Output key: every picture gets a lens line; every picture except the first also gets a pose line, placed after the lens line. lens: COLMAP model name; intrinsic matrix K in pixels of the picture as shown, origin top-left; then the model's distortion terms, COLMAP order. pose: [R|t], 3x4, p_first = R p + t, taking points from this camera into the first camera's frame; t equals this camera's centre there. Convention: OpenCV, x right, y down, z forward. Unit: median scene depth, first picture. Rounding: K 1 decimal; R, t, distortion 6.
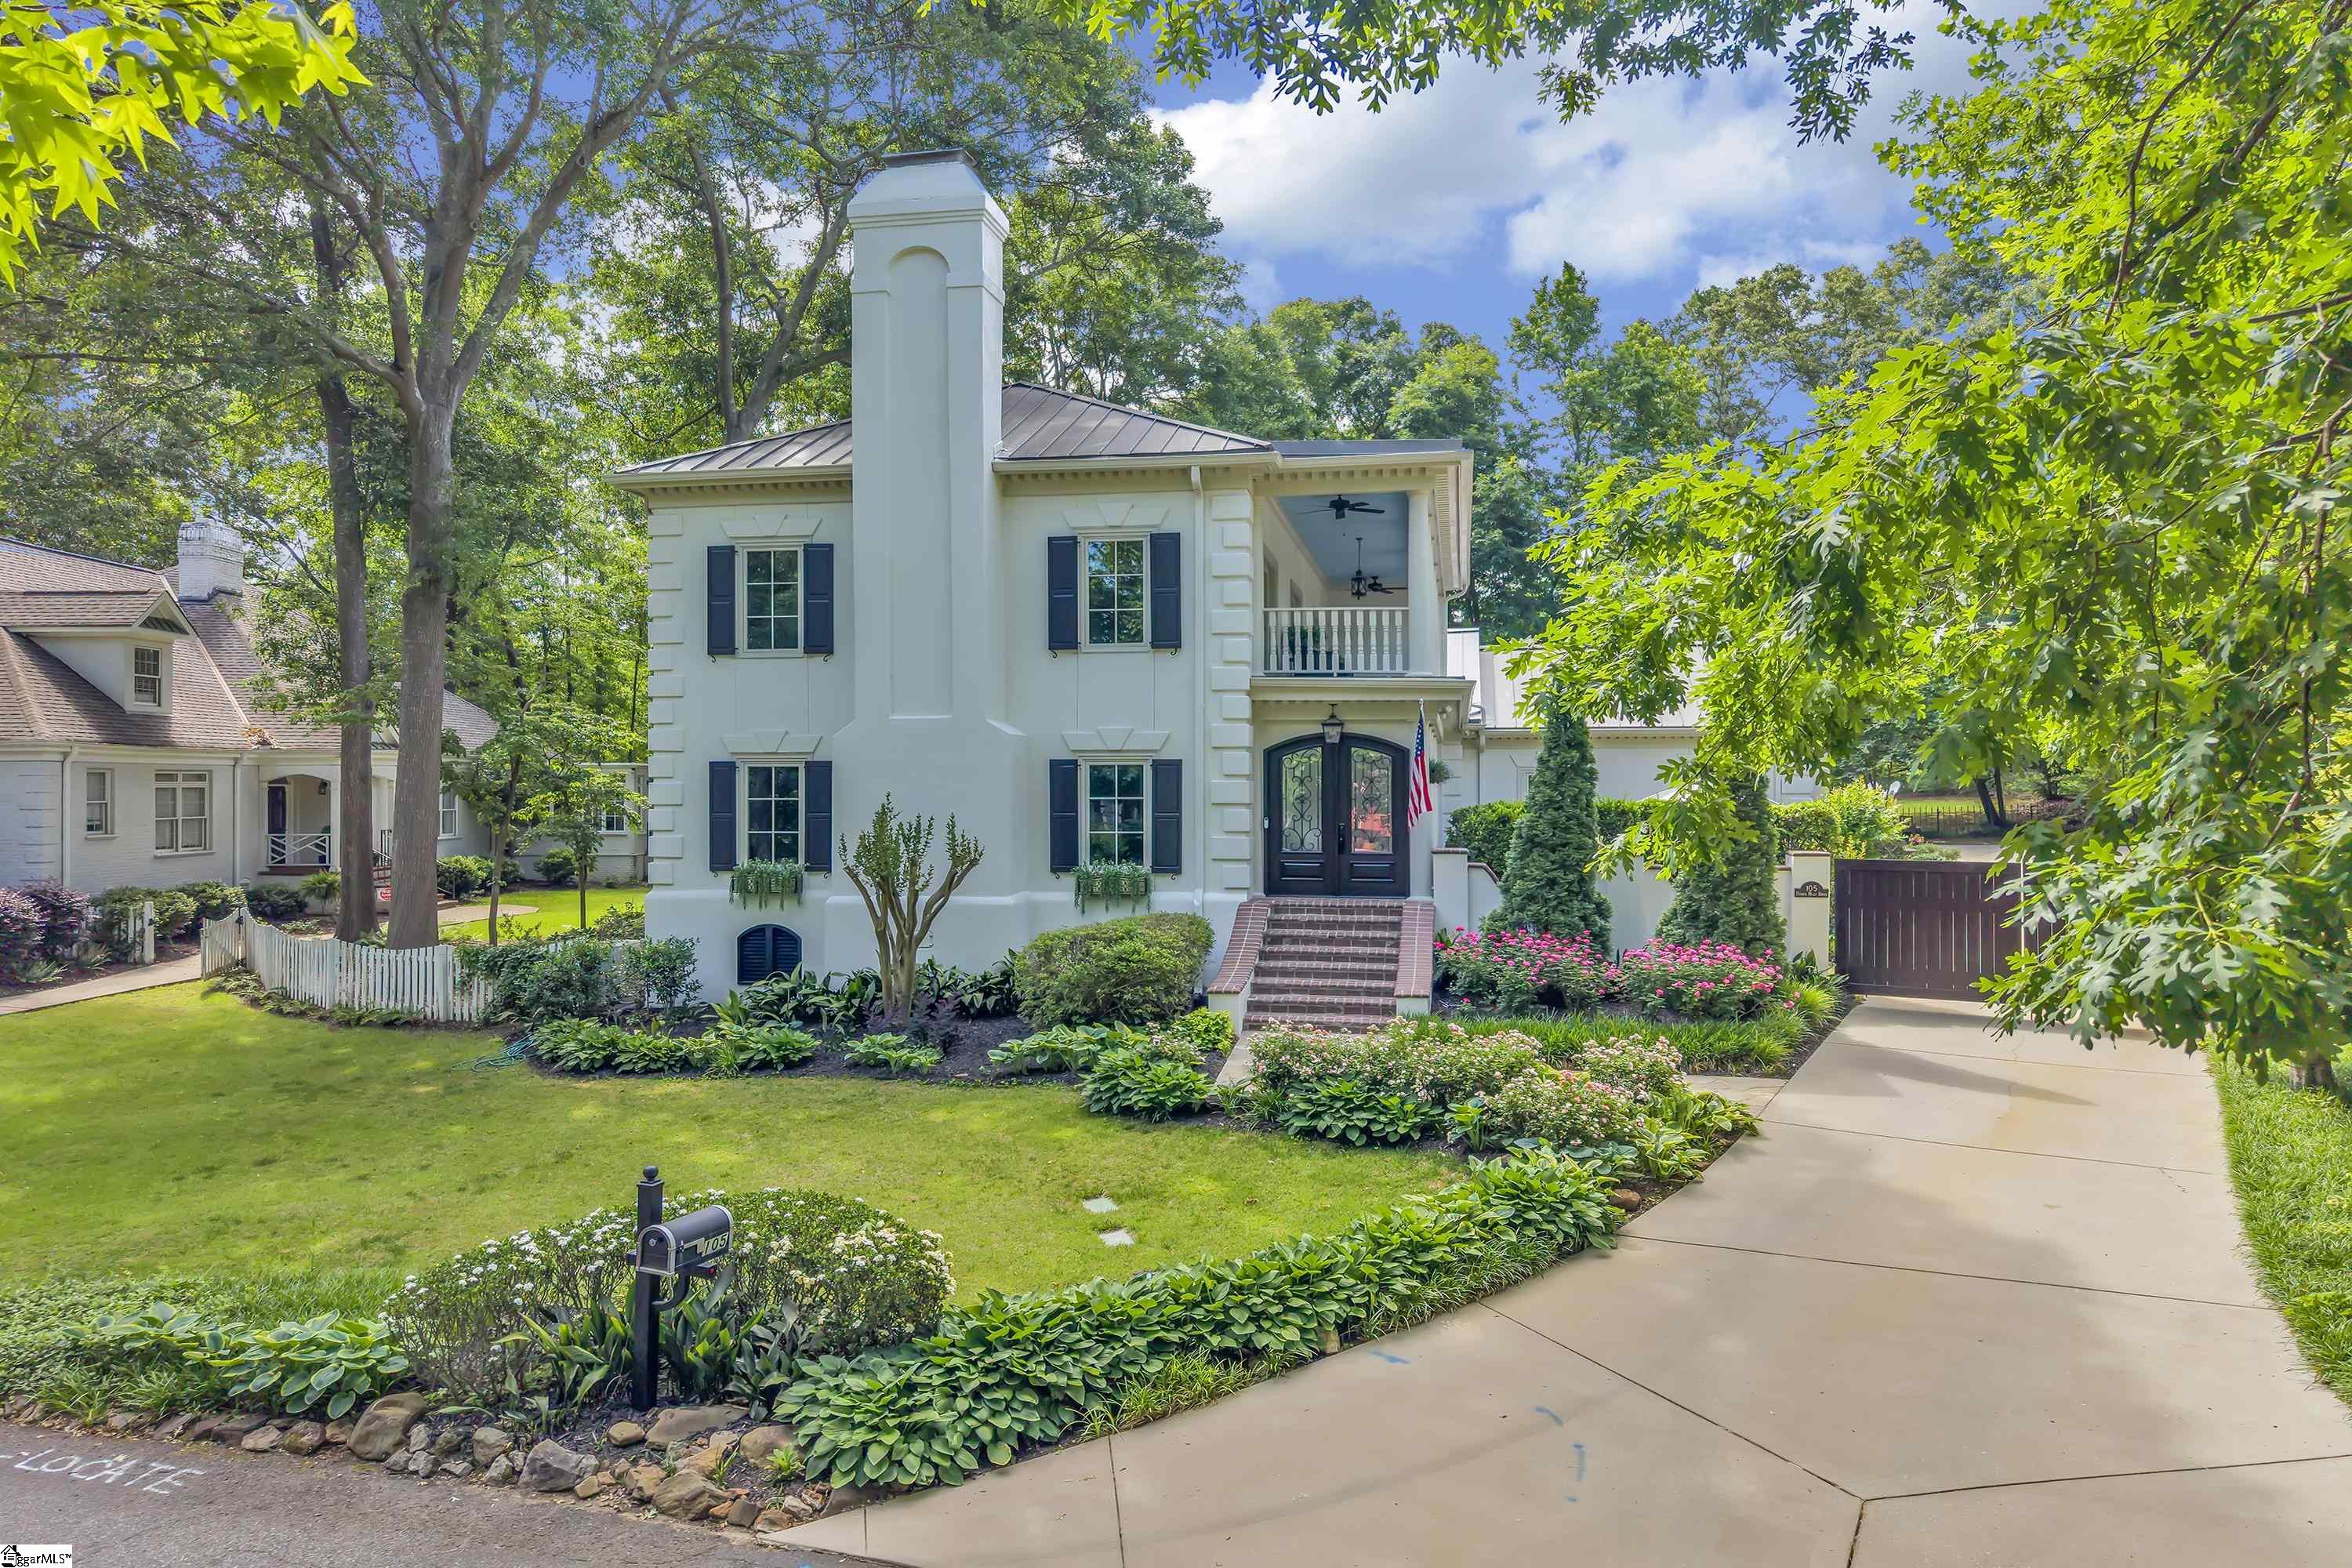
lens RADIAL K [[1609.4, 0, 1171.9], [0, 1609.4, 789.6], [0, 0, 1]] dist [0.012274, 0.004229]
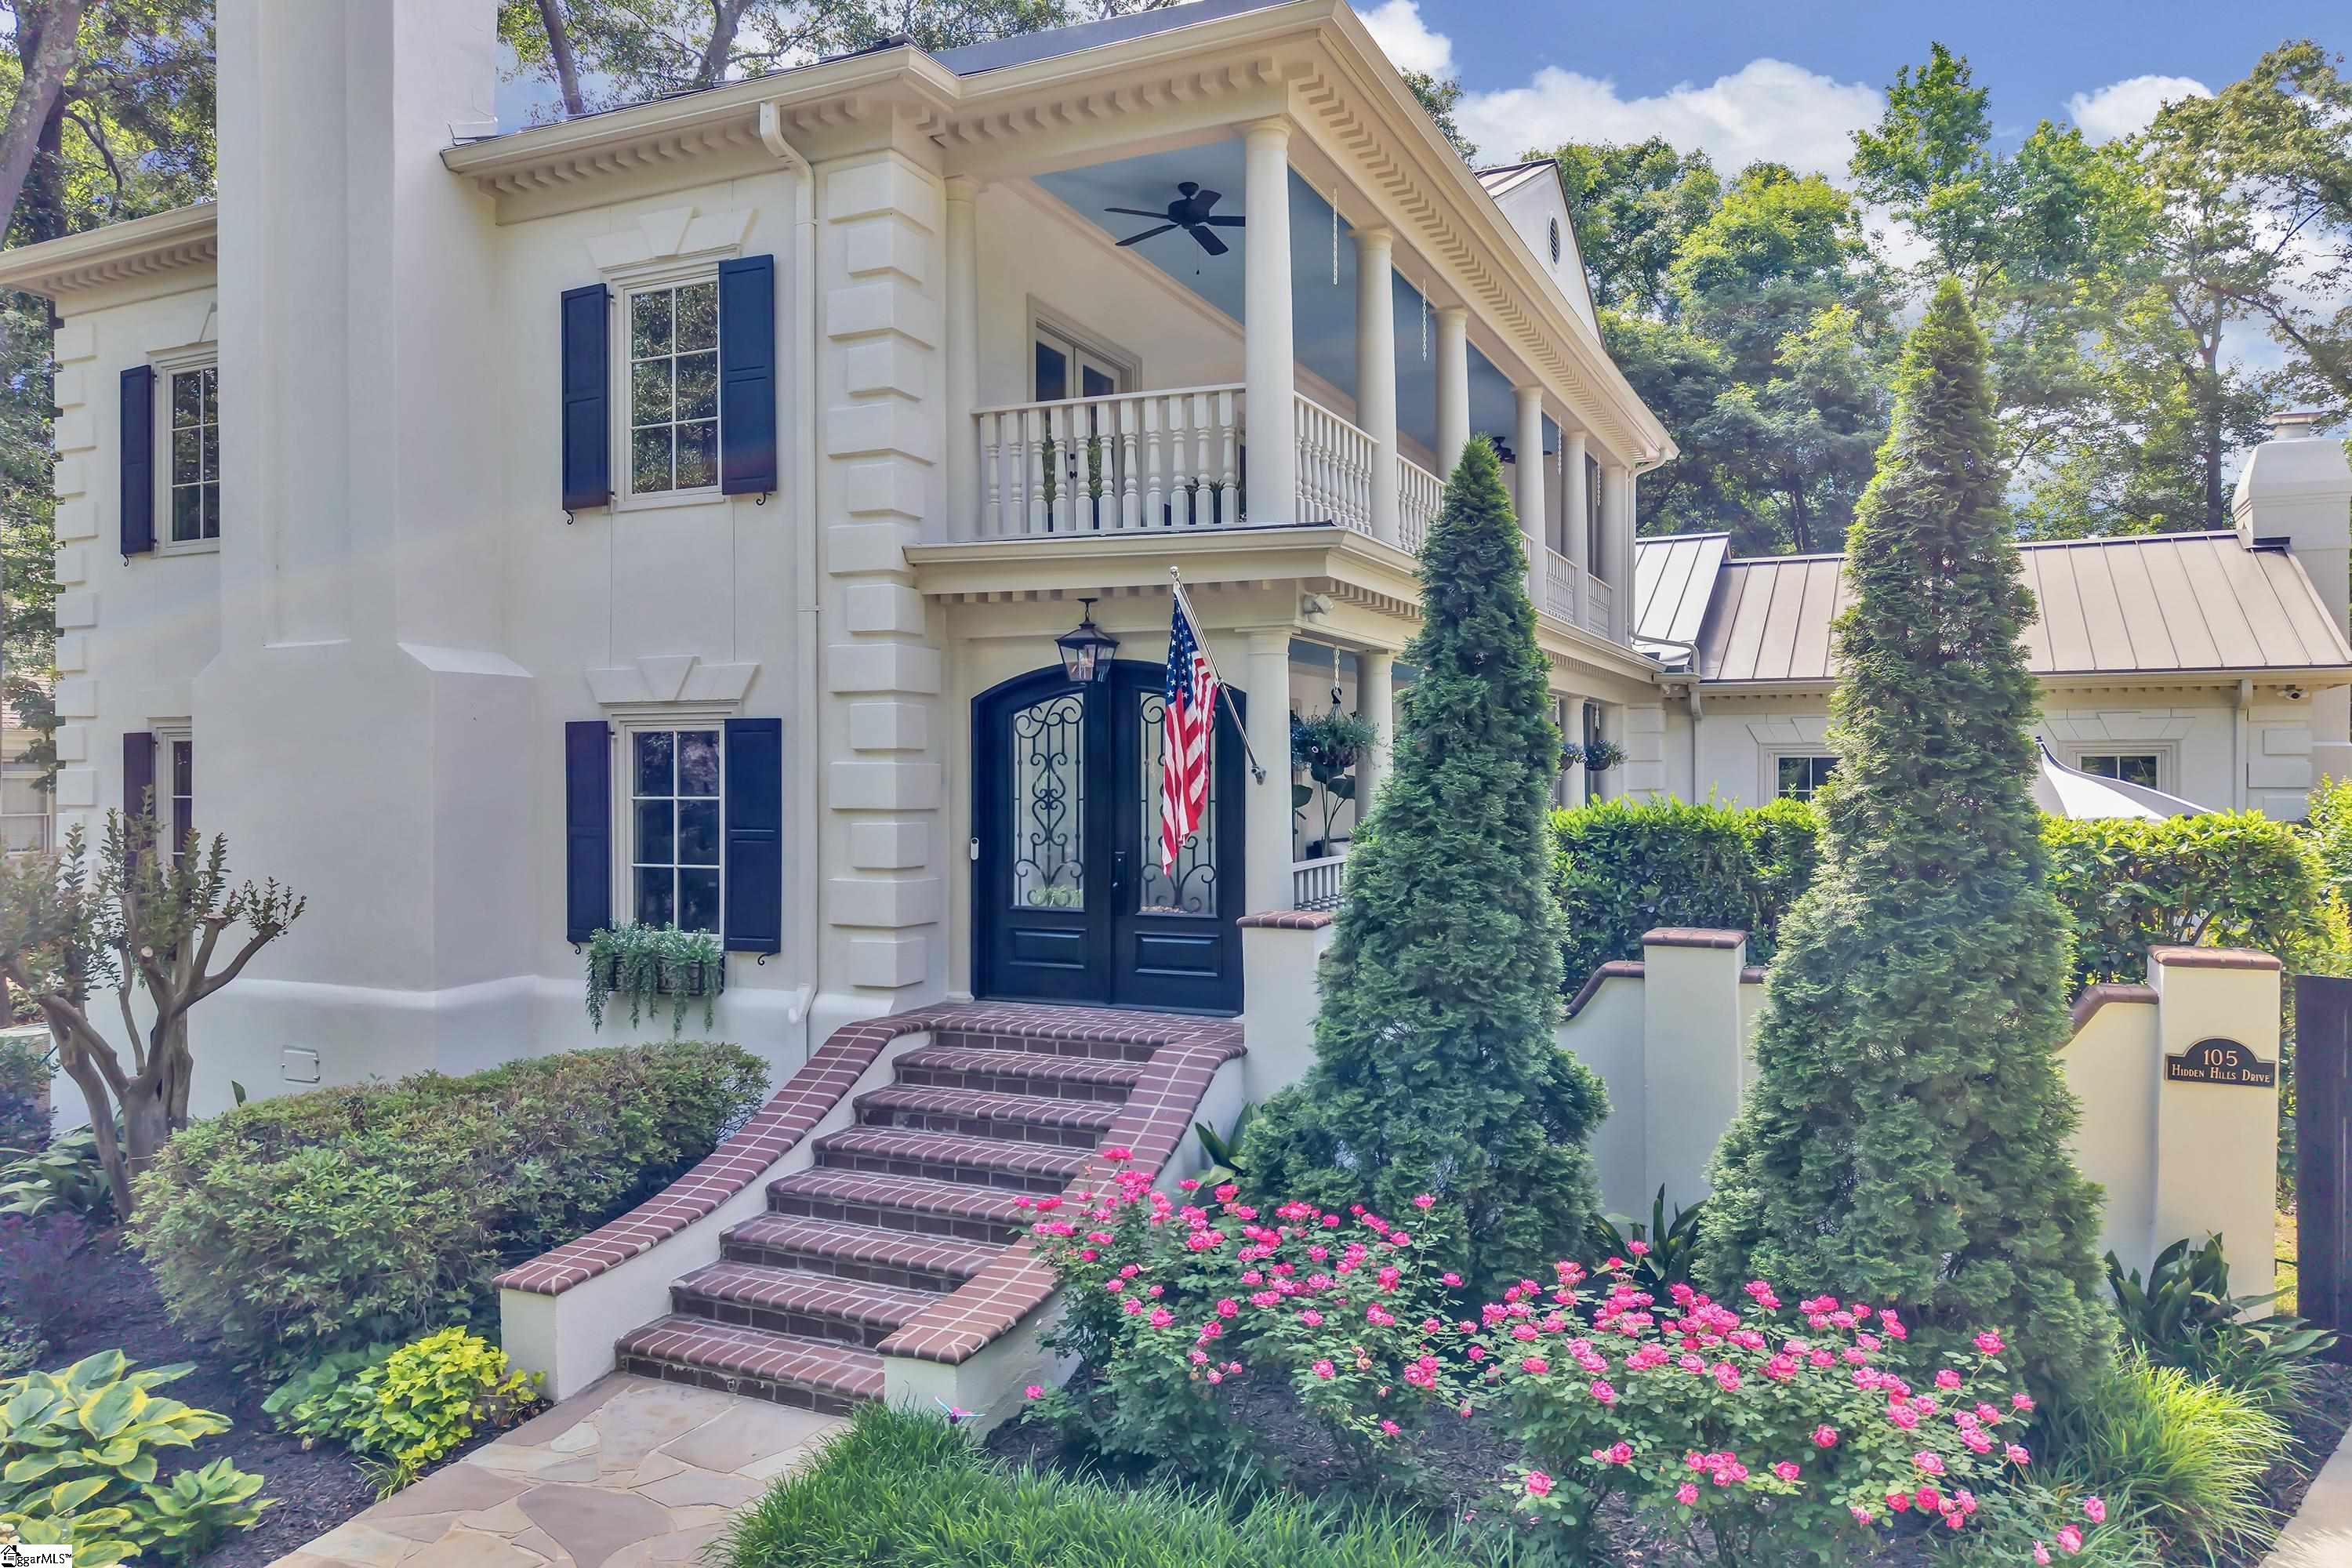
lens RADIAL K [[1609.4, 0, 1177.8], [0, 1609.4, 771.9], [0, 0, 1]] dist [0.012274, 0.004229]
pose [[0.967885, -0.000714, -0.251393, 0.244217], [-0.000731, 0.999984, -0.005652, 0.000171], [0.251393, 0.005654, 0.967869, 0.550435]]
